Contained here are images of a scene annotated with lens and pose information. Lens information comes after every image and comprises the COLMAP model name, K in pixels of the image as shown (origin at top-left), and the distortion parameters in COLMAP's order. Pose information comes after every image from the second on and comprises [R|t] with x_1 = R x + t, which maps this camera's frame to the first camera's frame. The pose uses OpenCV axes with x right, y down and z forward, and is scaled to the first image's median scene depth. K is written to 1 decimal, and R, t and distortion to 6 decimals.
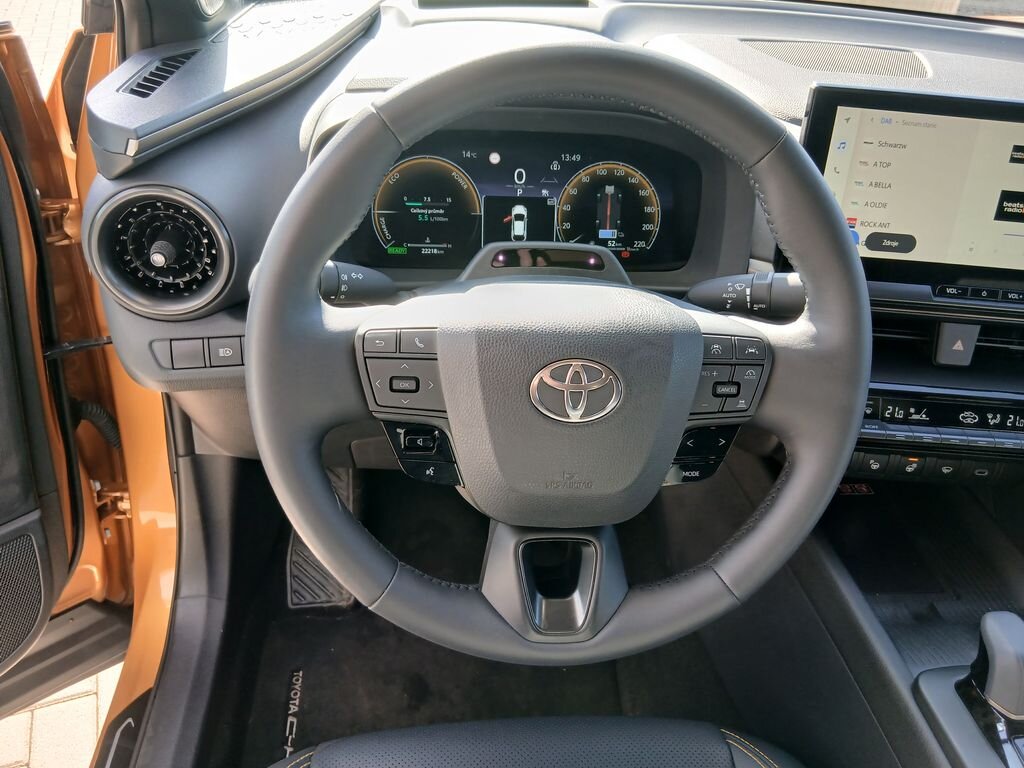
lens RADIAL K [[770.3, 0, 516.2], [0, 770.3, 382.9], [0, 0, 1]] dist [0.103661, -0.175591]
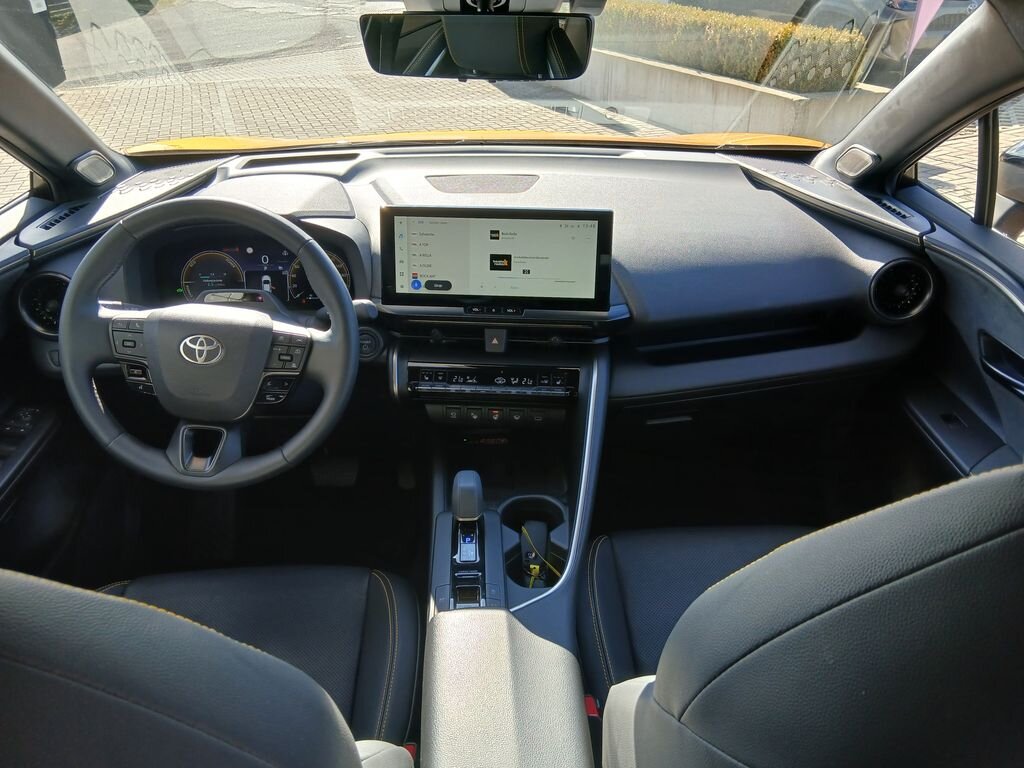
lens RADIAL K [[773.8, 0, 511.8], [0, 773.8, 381.3], [0, 0, 1]] dist [0.093506, -0.134906]
pose [[0.996572, -0.038664, -0.073138, 0.771197], [0.029550, 0.992111, -0.121828, 0.274934], [0.077271, 0.119249, 0.989853, -0.780392]]
